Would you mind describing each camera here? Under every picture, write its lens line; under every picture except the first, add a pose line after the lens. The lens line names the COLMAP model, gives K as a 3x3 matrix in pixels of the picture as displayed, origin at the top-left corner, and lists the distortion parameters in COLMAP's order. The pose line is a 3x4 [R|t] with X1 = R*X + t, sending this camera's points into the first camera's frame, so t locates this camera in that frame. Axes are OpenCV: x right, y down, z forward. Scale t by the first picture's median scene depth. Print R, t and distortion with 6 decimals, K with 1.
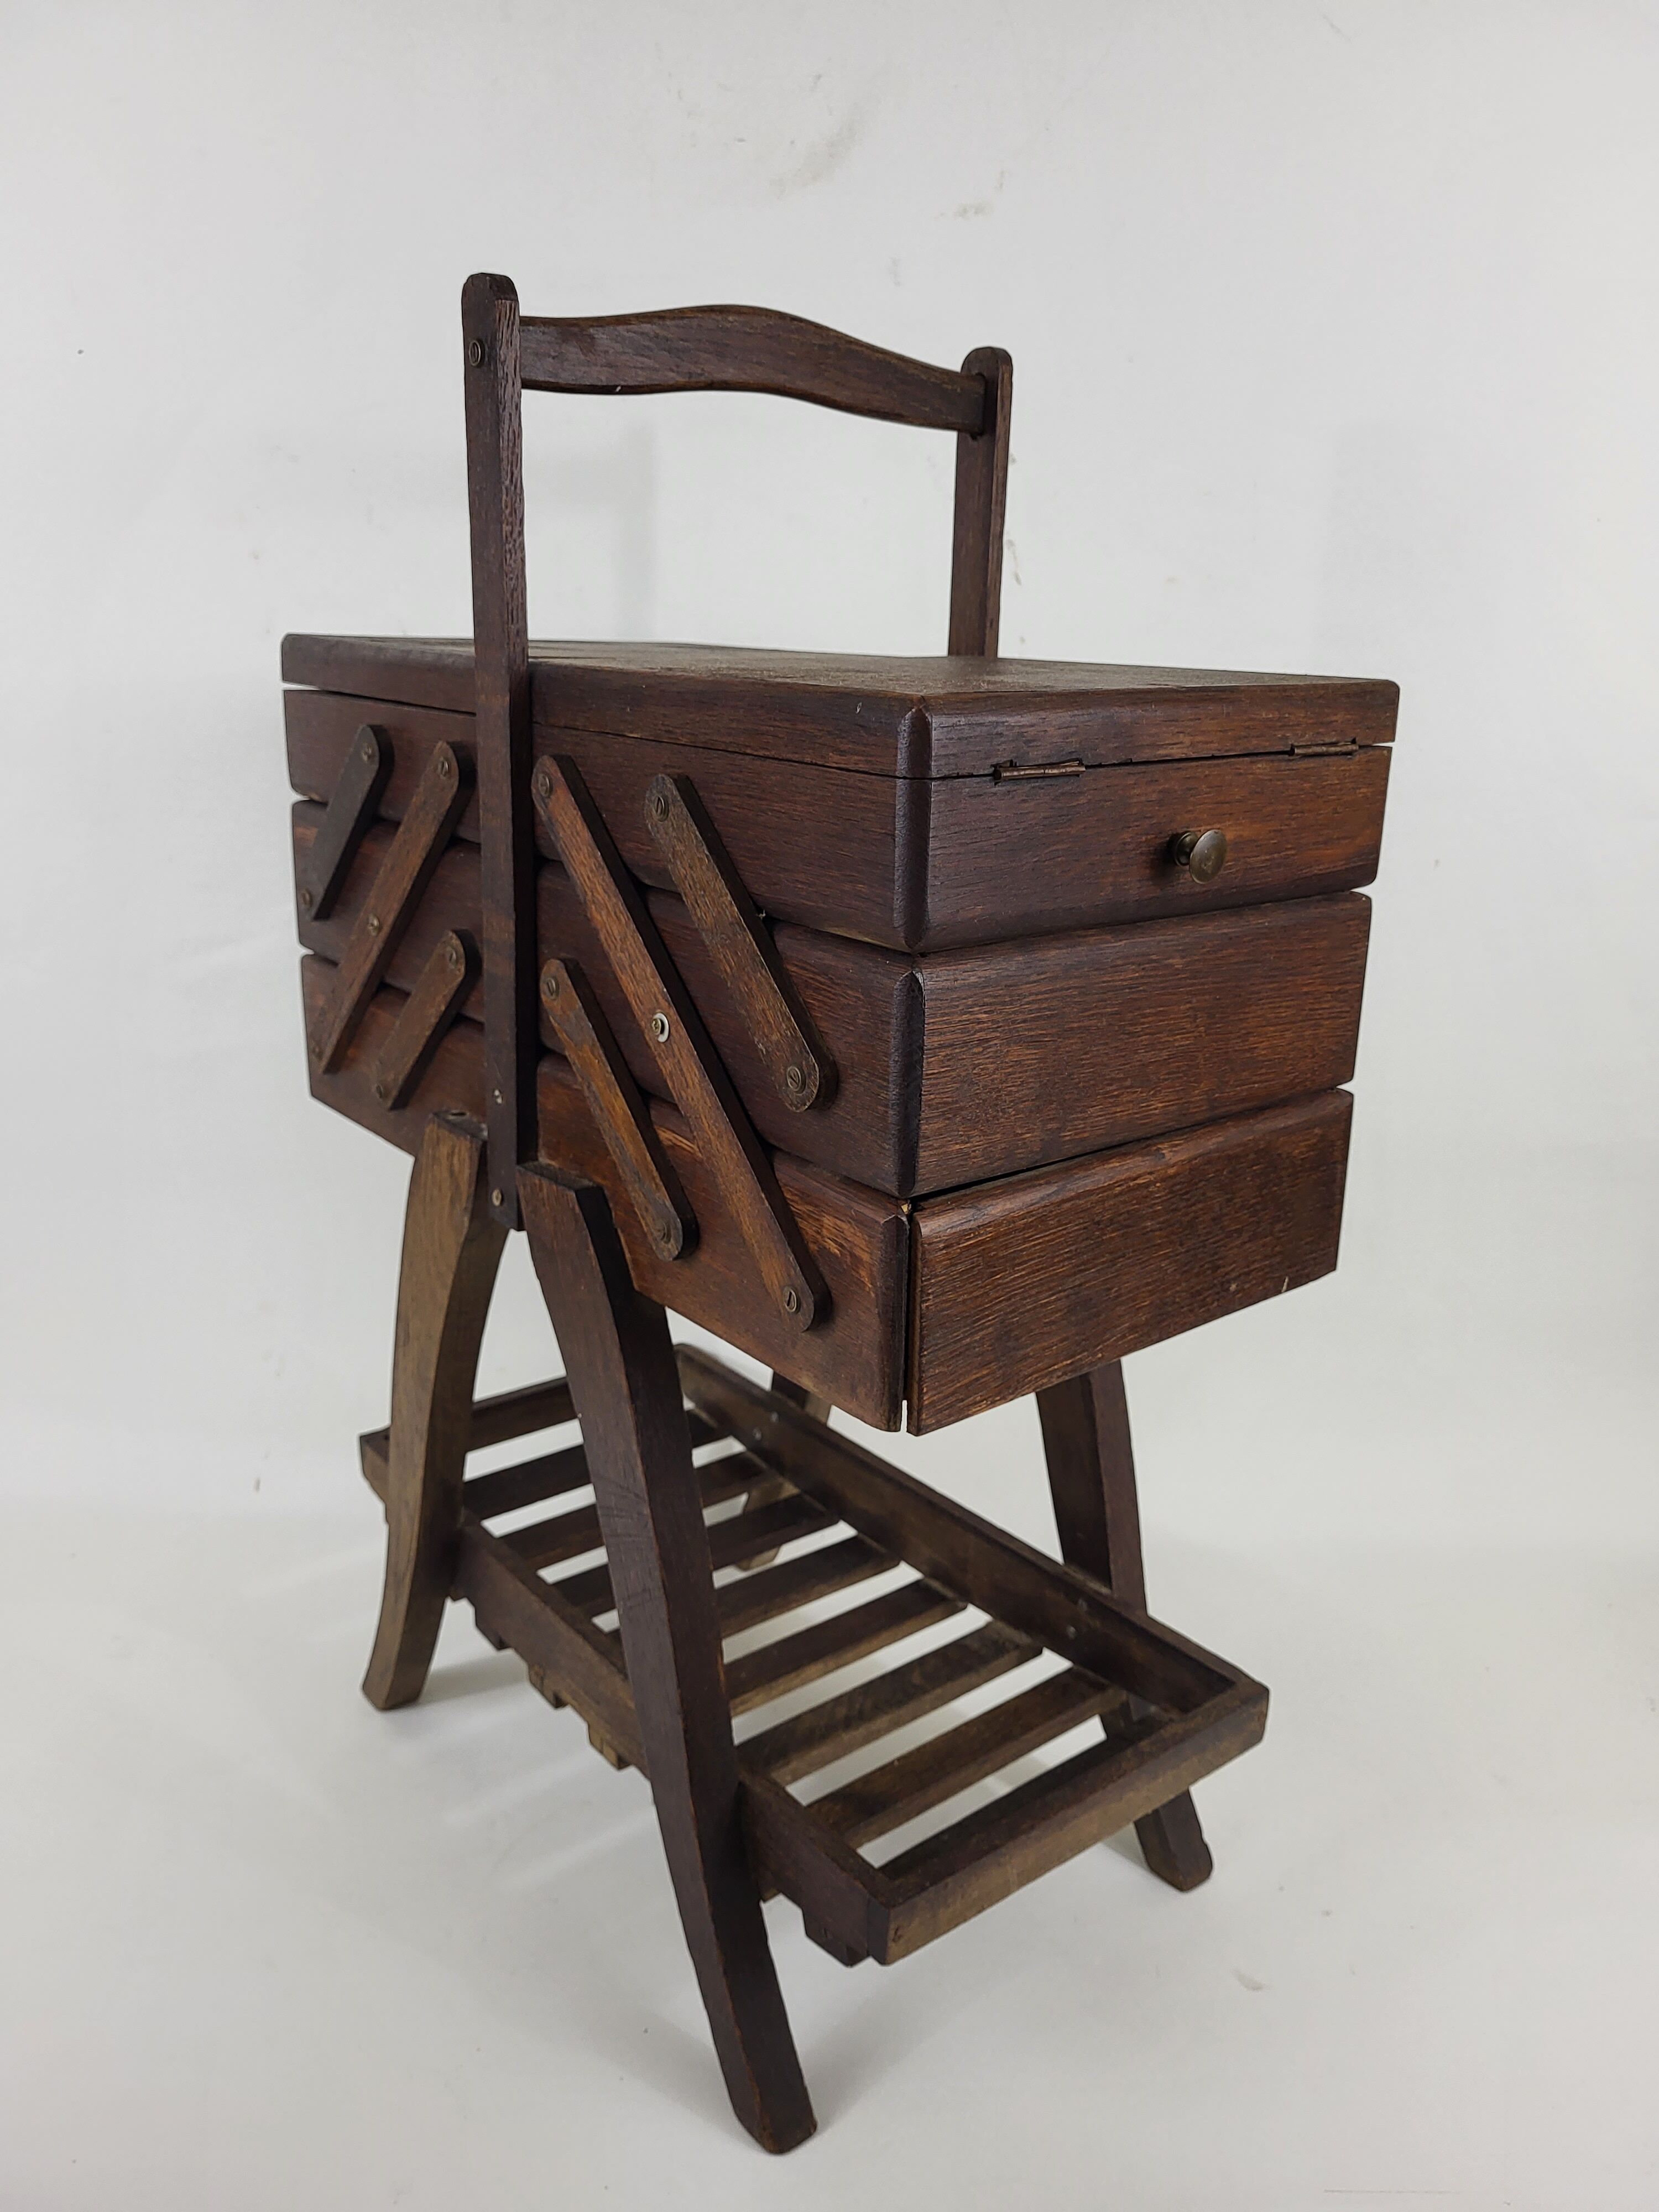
lens RADIAL K [[1706.2, 0, 828.2], [0, 1706.2, 1102.4], [0, 0, 1]] dist [0.005909, -0.024570]
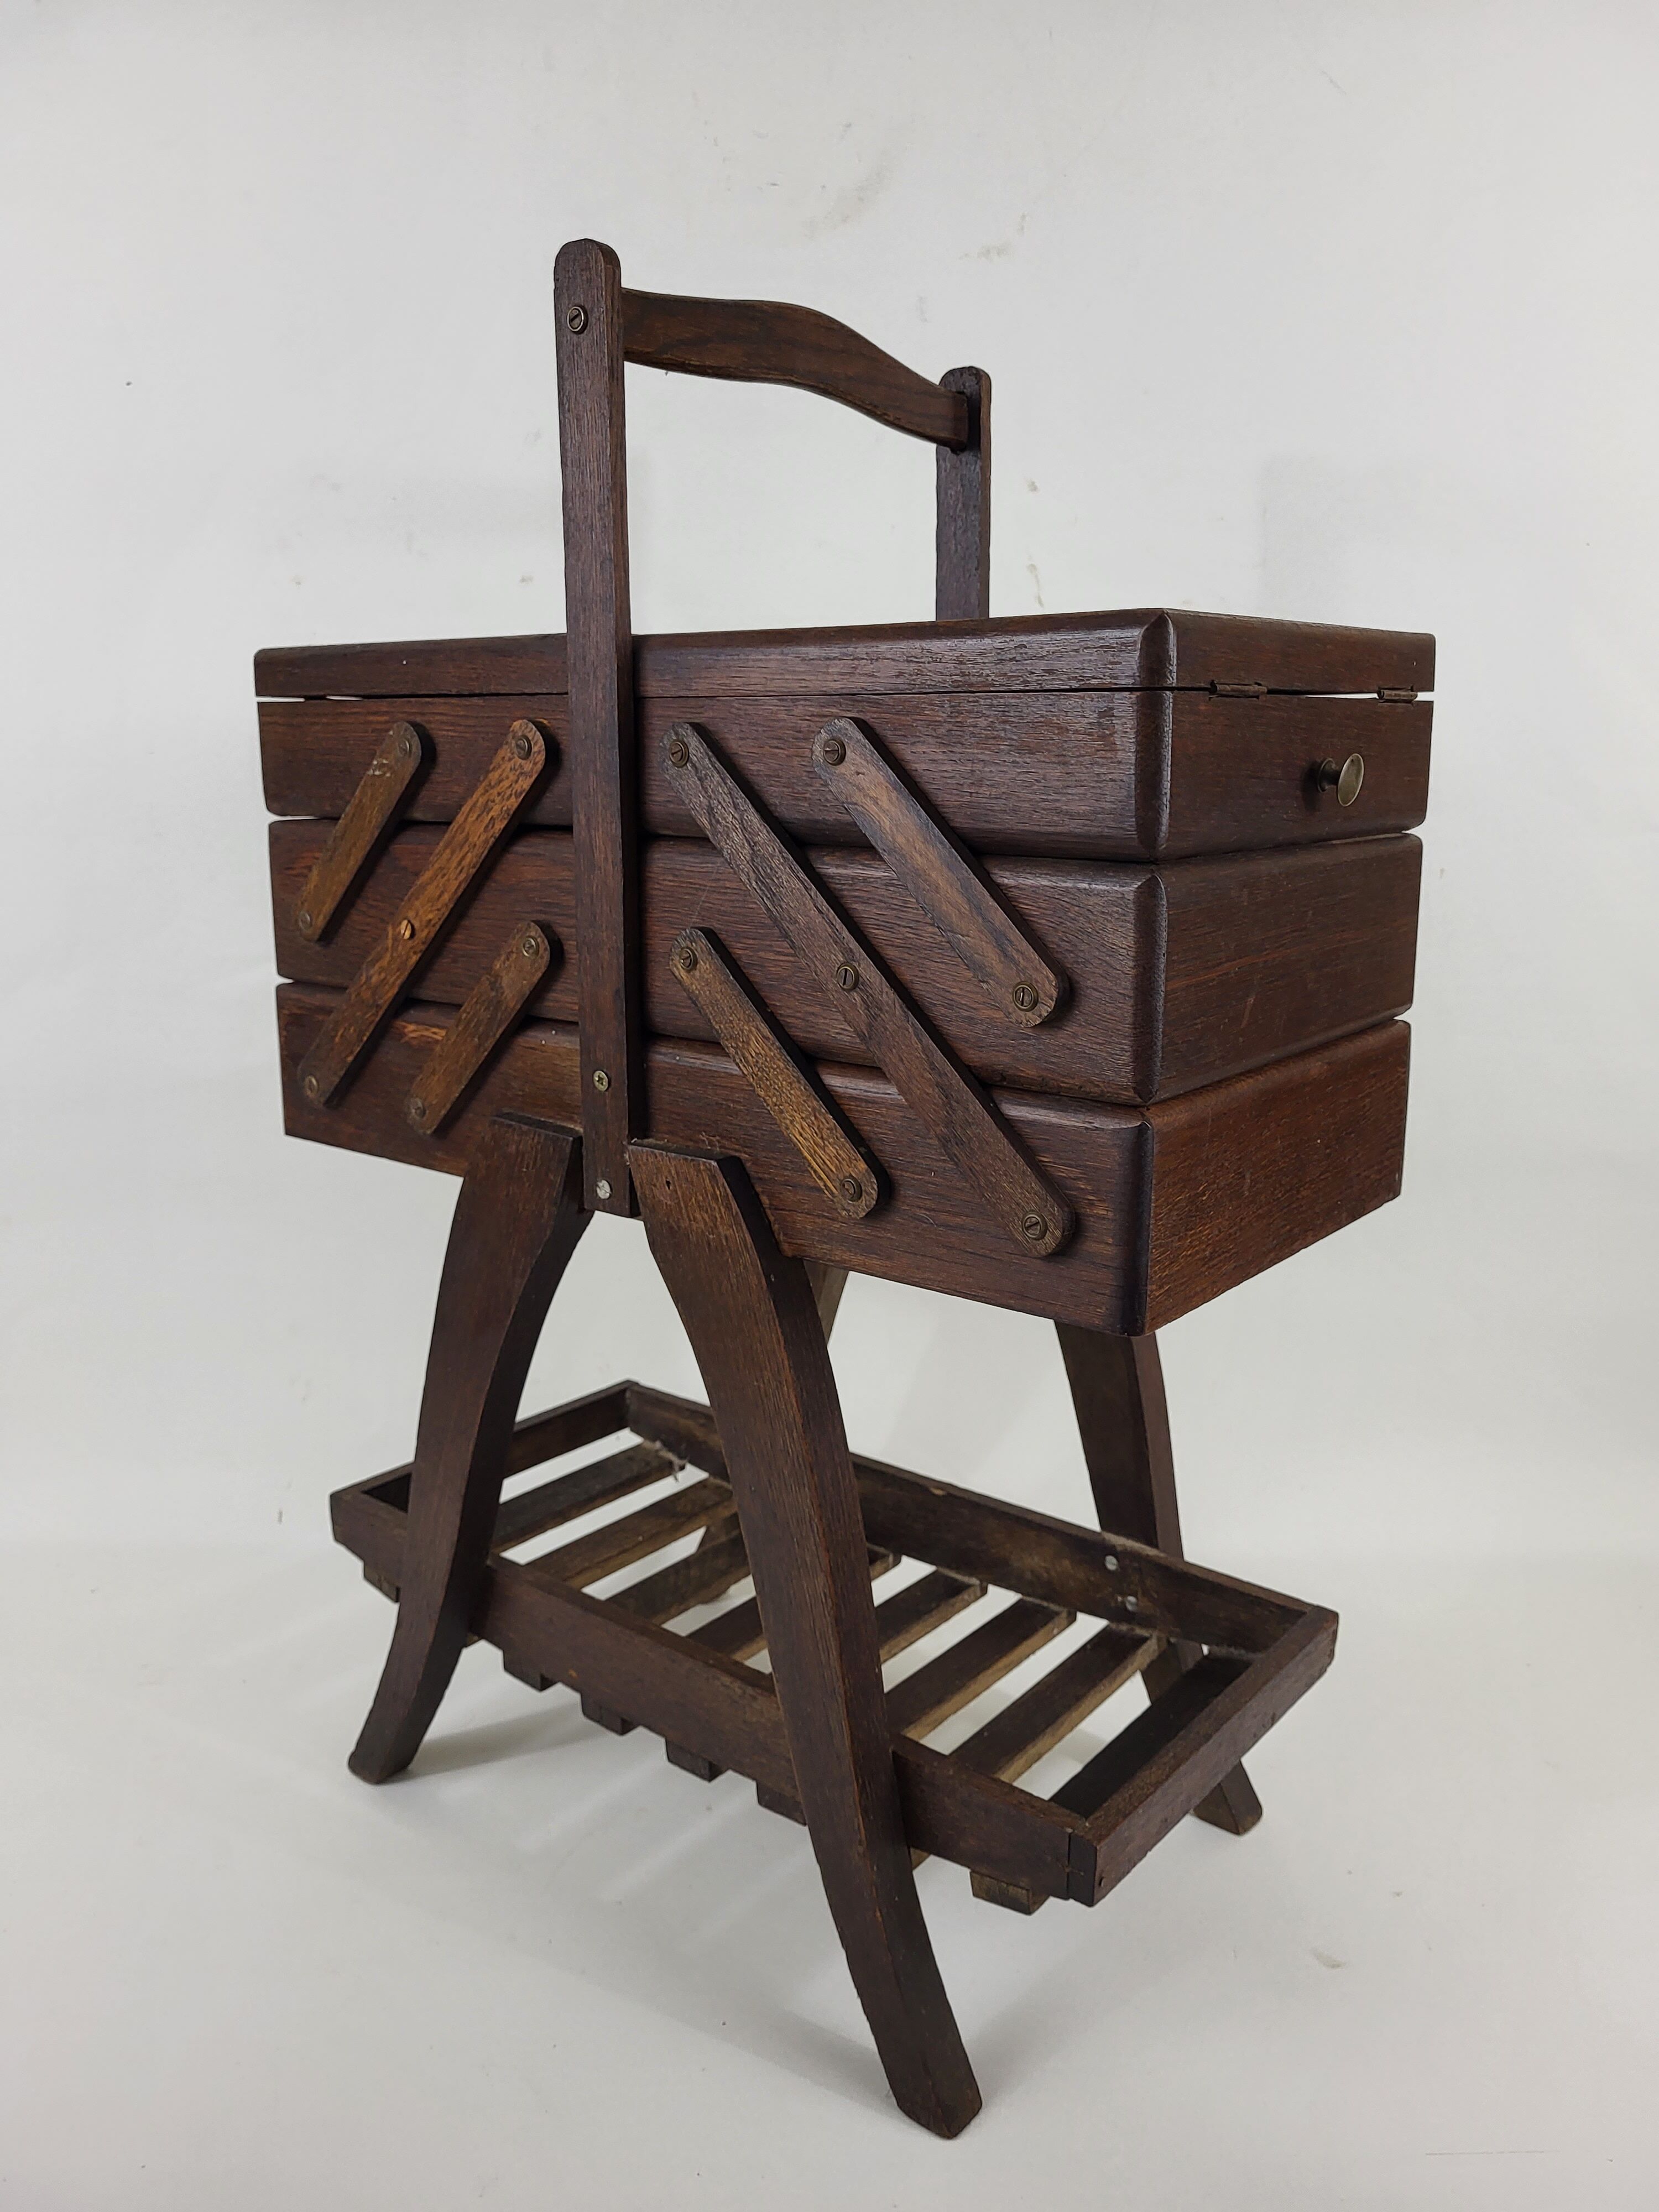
lens RADIAL K [[1706.2, 0, 824.4], [0, 1706.2, 1111.4], [0, 0, 1]] dist [0.005909, -0.024570]
pose [[0.983217, -0.063631, 0.170986, -0.197872], [0.071858, 0.996515, -0.042359, 0.054469], [-0.167695, 0.053934, 0.984363, 0.007386]]
